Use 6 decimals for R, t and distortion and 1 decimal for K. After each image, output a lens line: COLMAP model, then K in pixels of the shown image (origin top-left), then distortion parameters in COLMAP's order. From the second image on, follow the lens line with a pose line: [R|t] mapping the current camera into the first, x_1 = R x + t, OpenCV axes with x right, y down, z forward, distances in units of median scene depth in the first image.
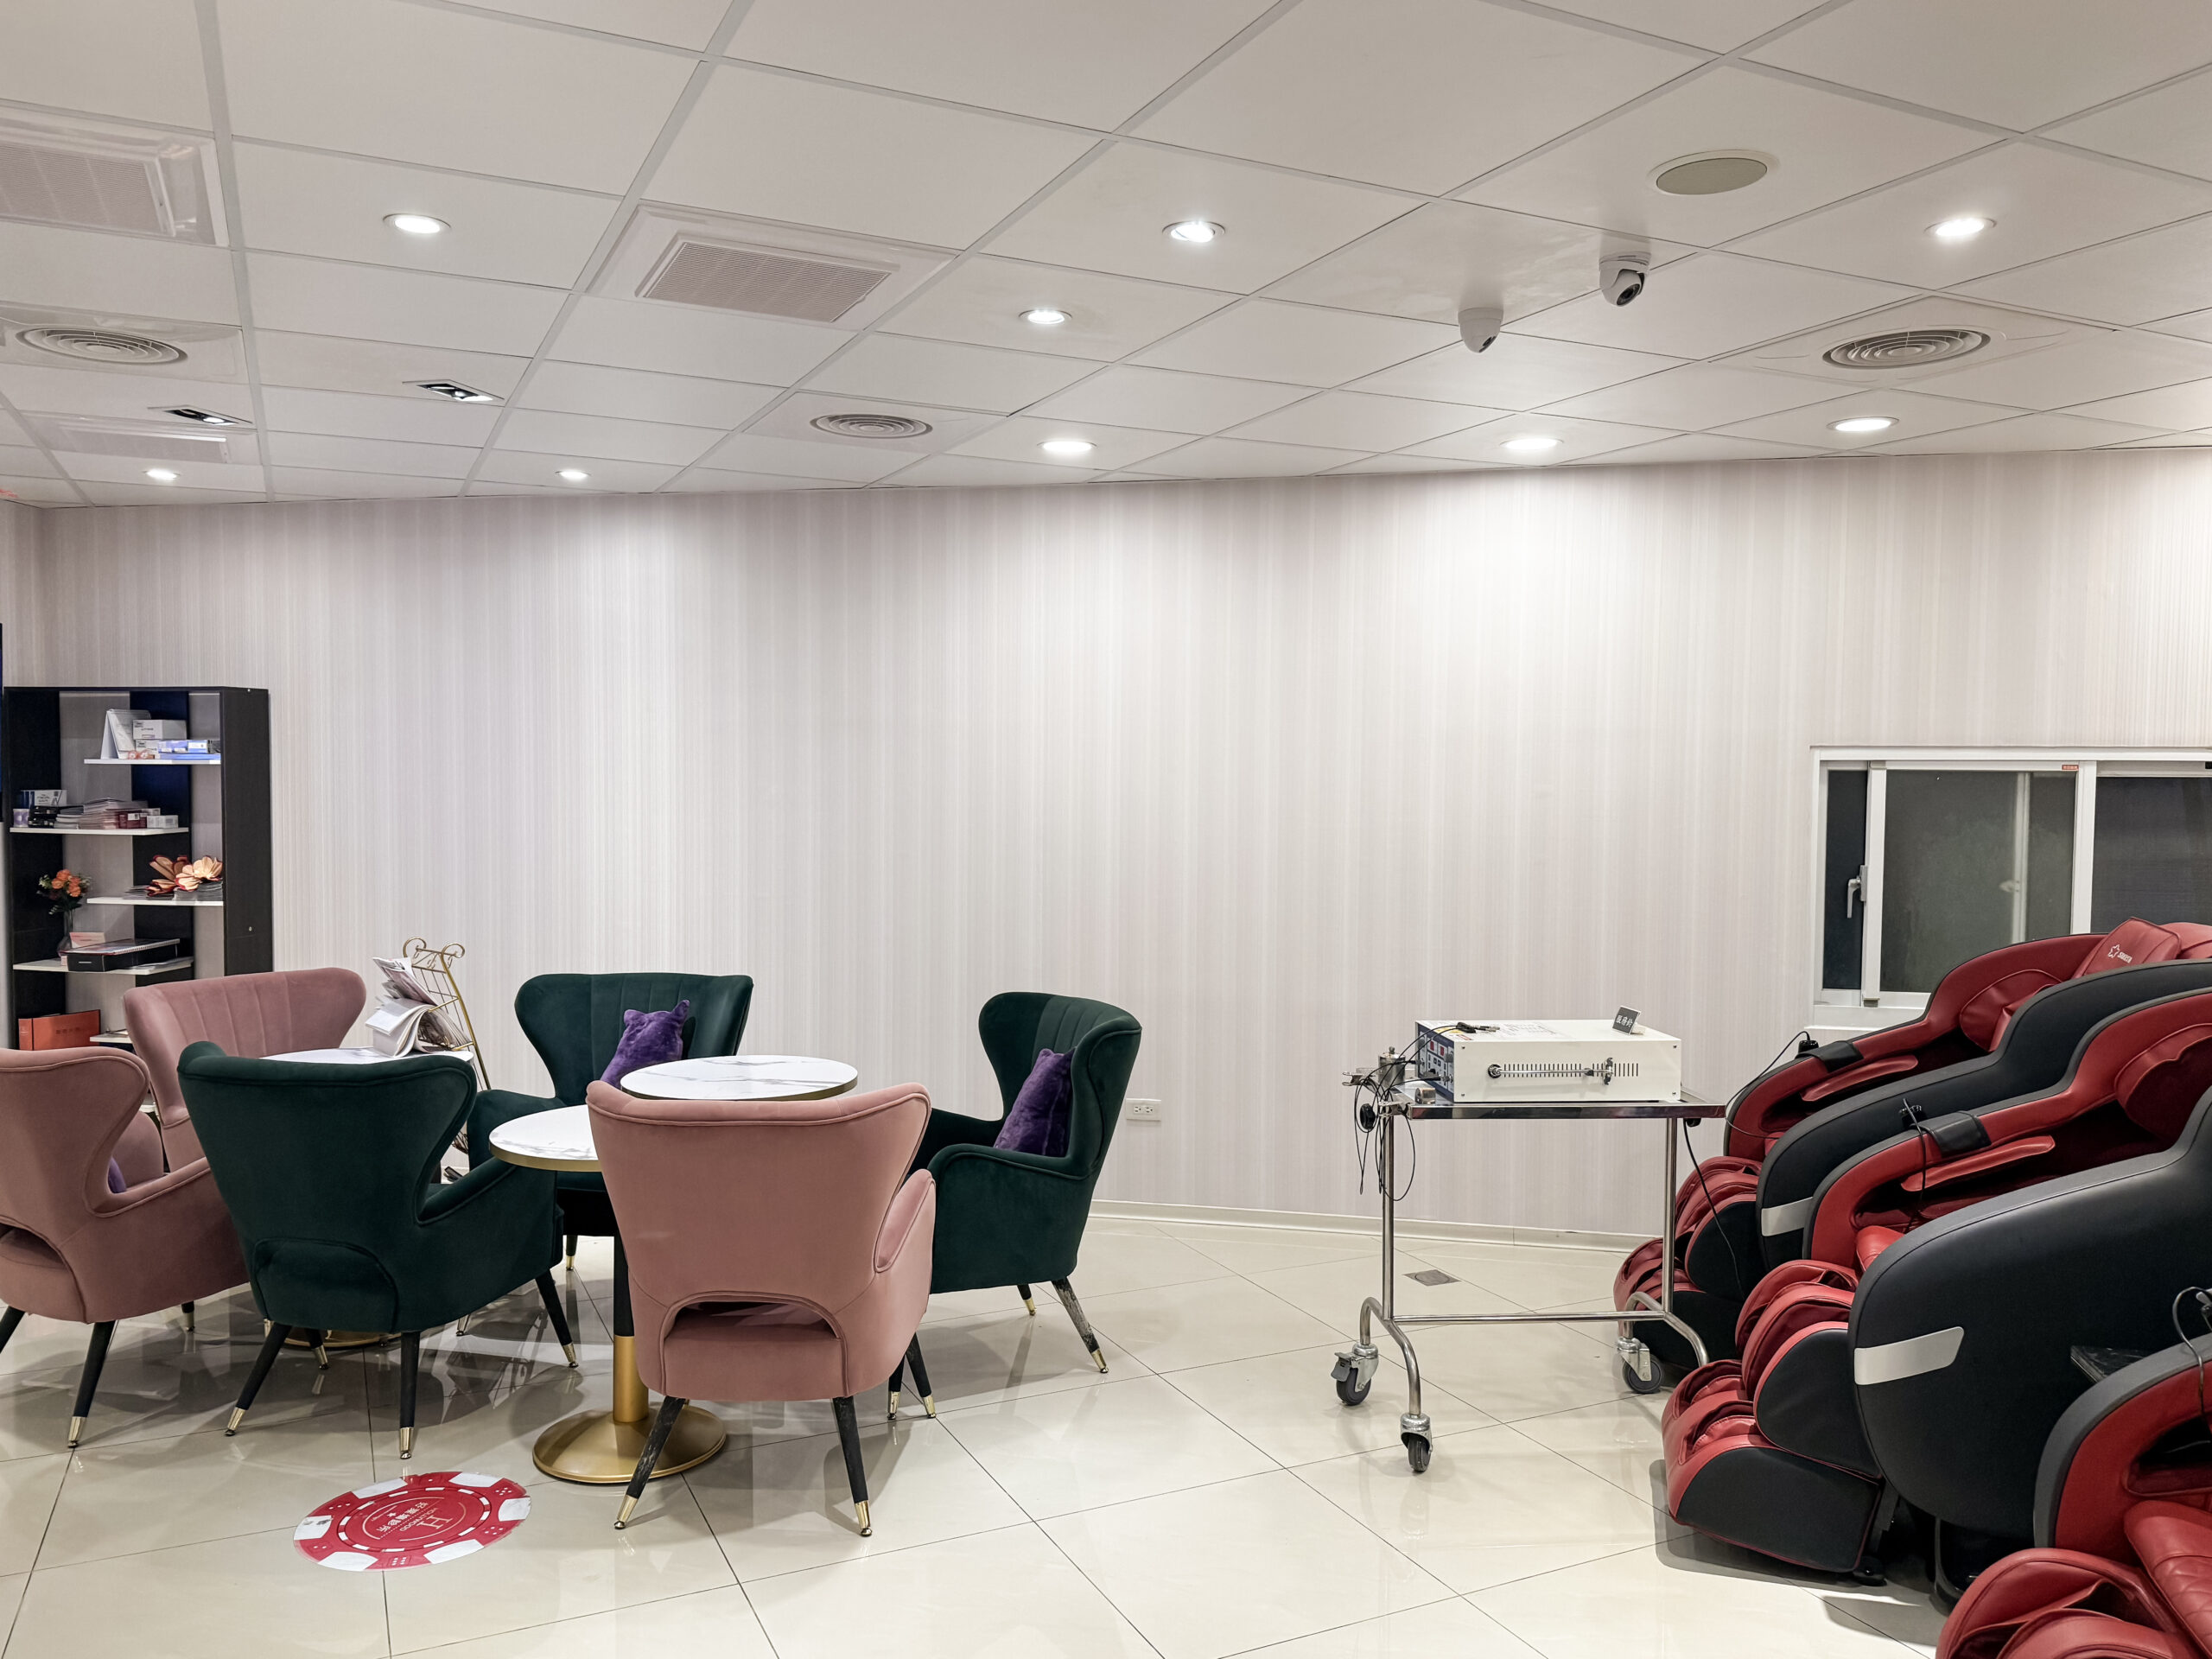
lens RADIAL K [[1590.1, 0, 1112.1], [0, 1590.1, 835.2], [0, 0, 1]] dist [0.008647, -0.011136]
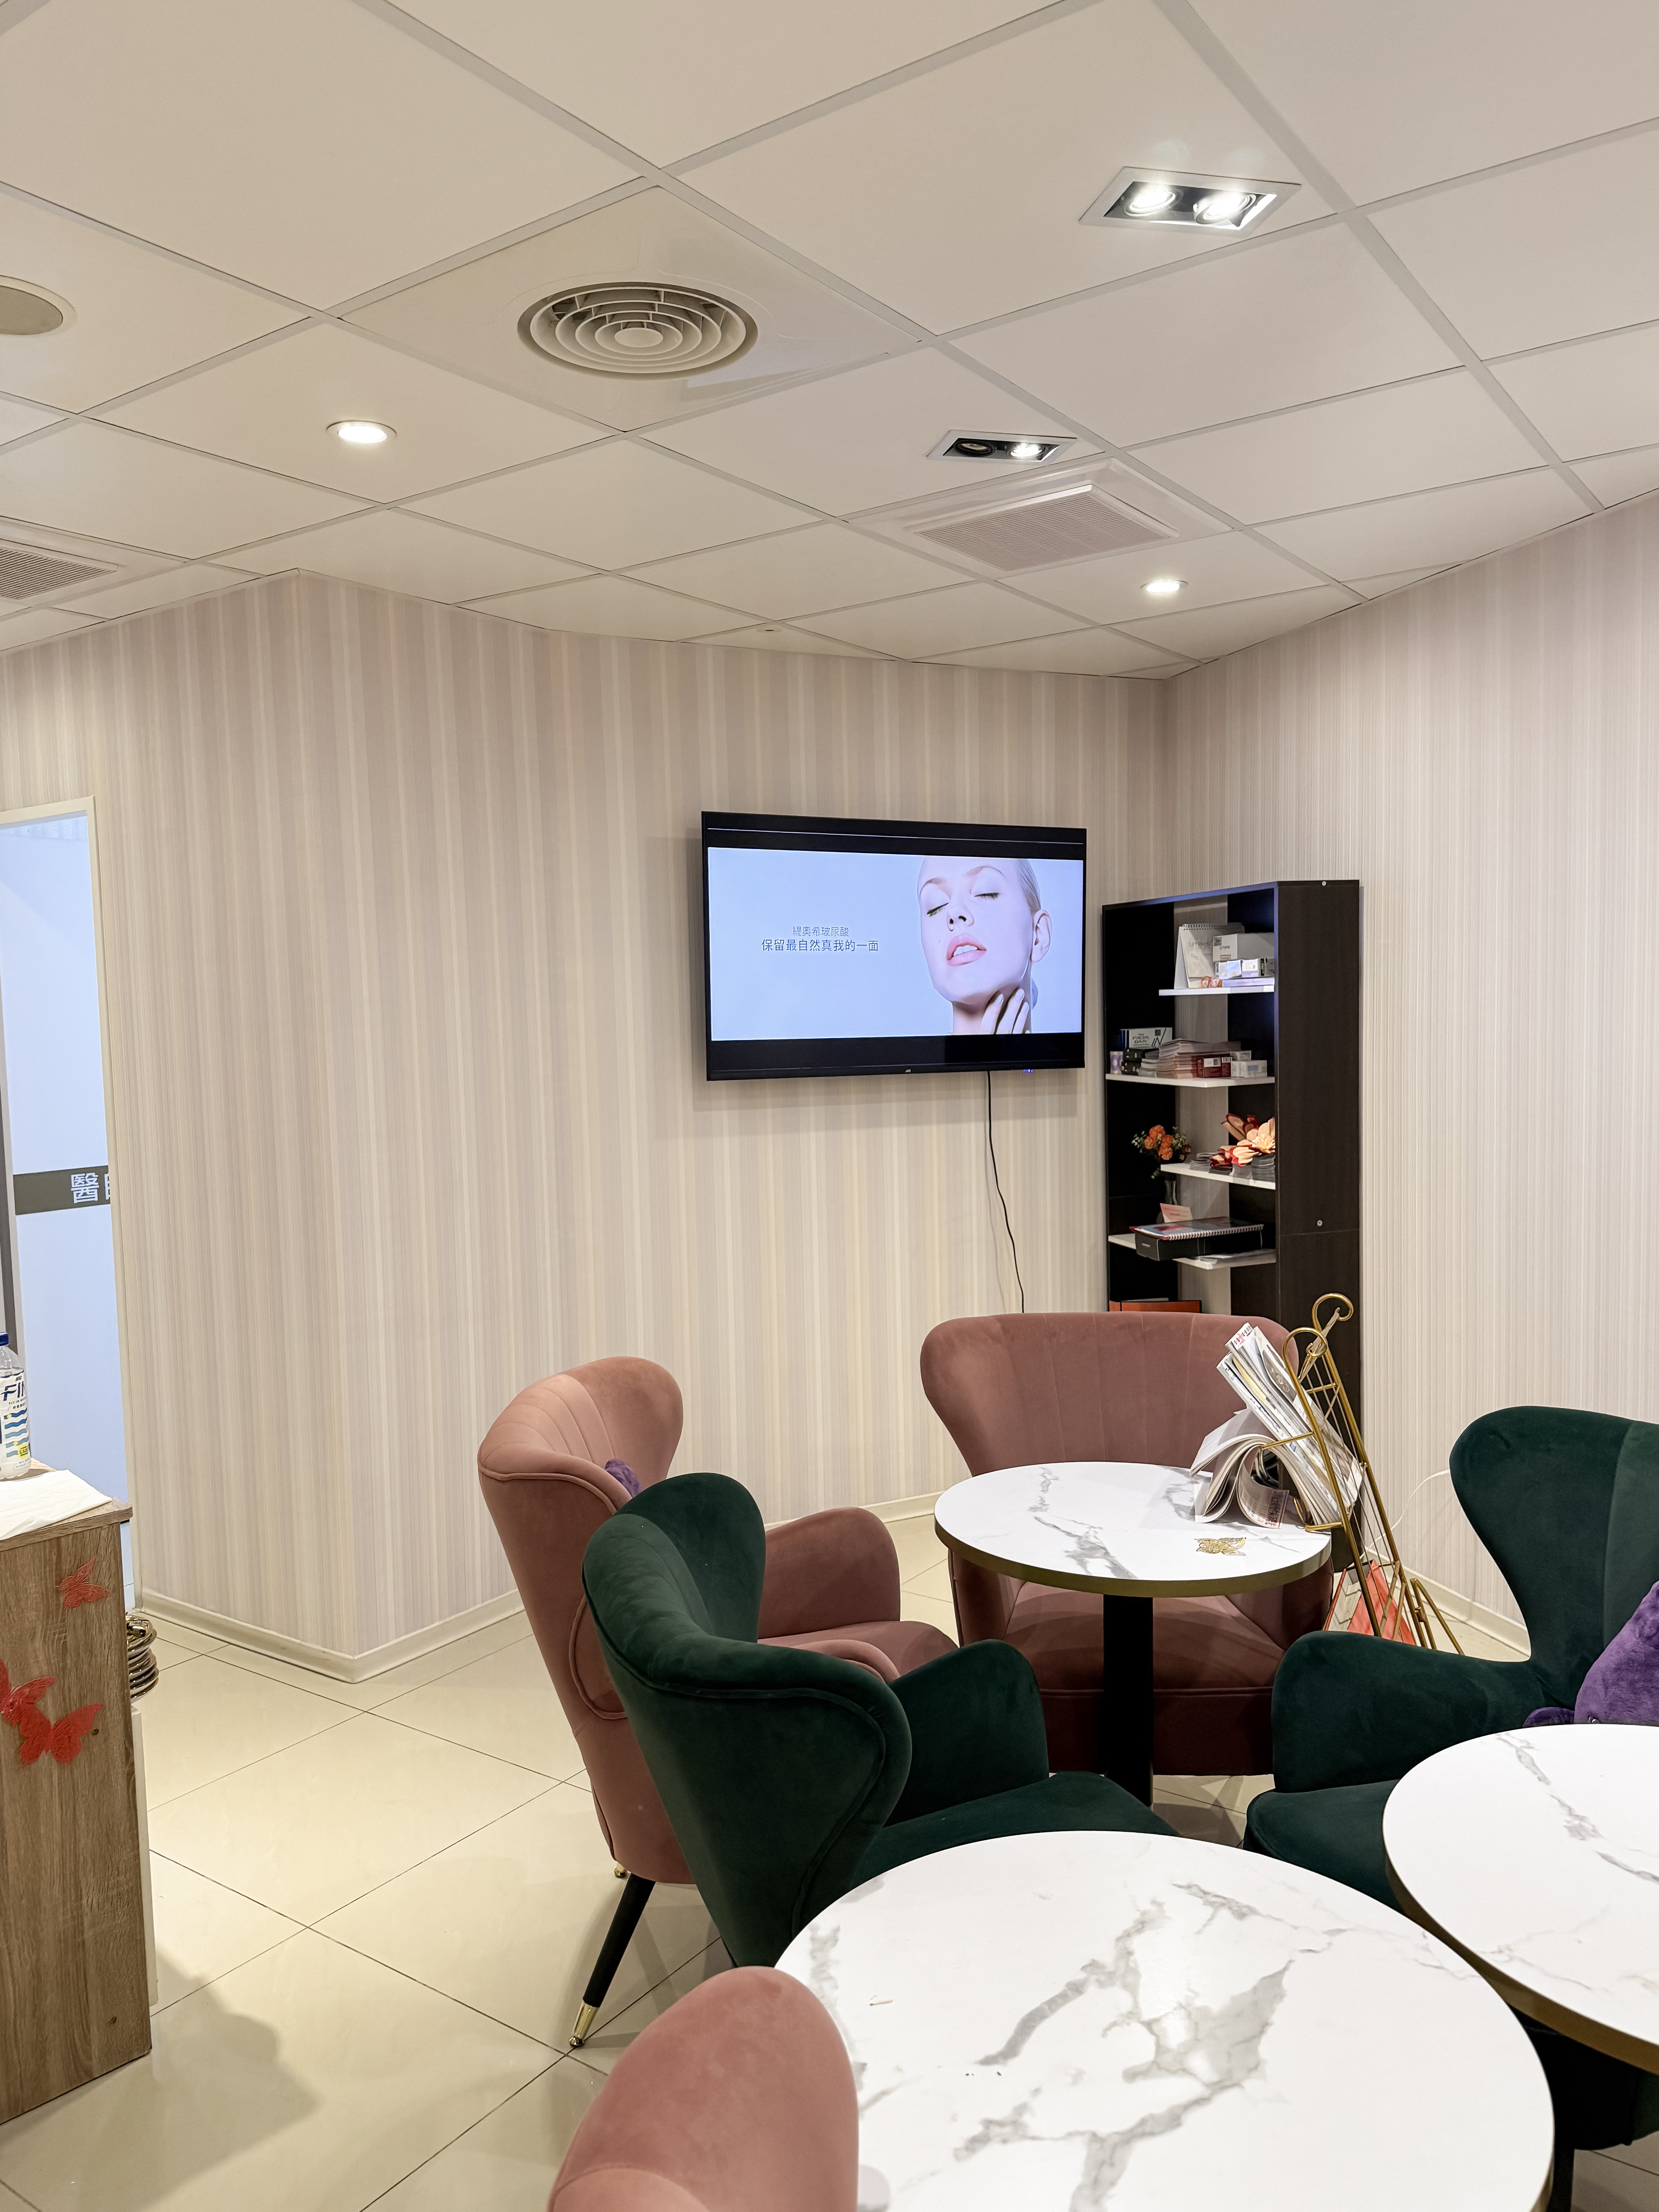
lens RADIAL K [[1590.1, 0, 822.1], [0, 1590.1, 1129.0], [0, 0, 1]] dist [0.008647, -0.011136]
pose [[0.467431, 0.048373, -0.882705, -0.022416], [-0.003783, 0.998602, 0.052721, -0.019239], [0.884021, -0.021304, 0.466961, 0.472776]]
